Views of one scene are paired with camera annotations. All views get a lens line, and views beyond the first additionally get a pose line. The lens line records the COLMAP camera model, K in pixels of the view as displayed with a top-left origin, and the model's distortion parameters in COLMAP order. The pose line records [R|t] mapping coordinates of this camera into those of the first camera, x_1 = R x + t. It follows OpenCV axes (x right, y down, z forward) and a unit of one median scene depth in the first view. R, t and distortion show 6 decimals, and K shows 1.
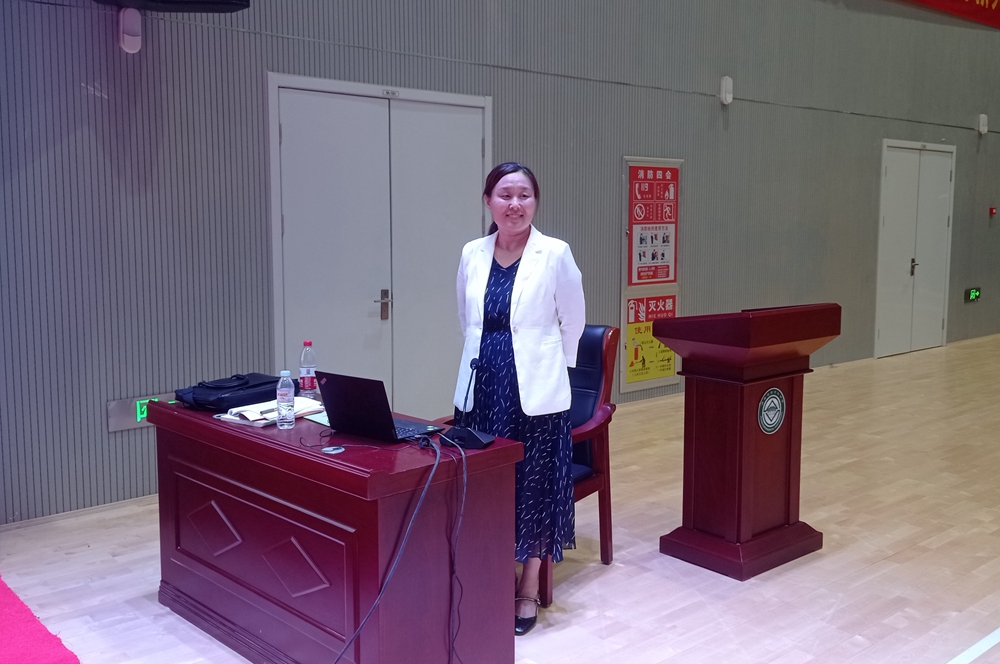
lens RADIAL K [[1006.7, 0, 499.3], [0, 1006.7, 332.8], [0, 0, 1]] dist [0.028476, 0.000000]
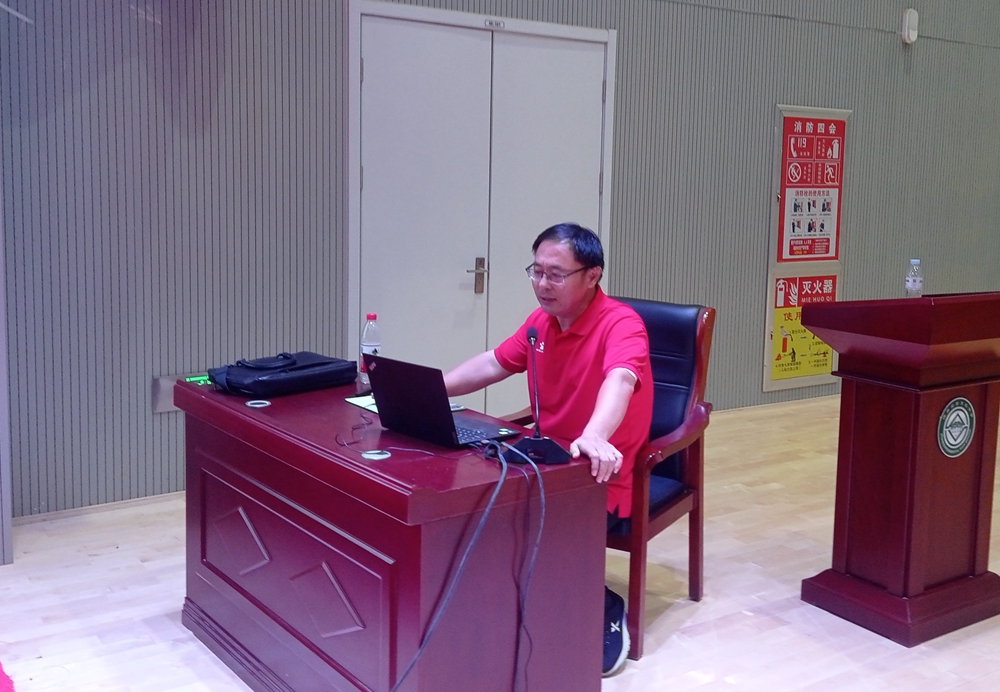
lens RADIAL K [[1115.6, 0, 509.5], [0, 1115.6, 315.4], [0, 0, 1]] dist [0.032997, 0.000000]
pose [[0.993043, 0.033931, -0.112755, 0.024996], [-0.033624, 0.999424, 0.004622, 0.000003], [0.112846, -0.000798, 0.993612, 0.110018]]
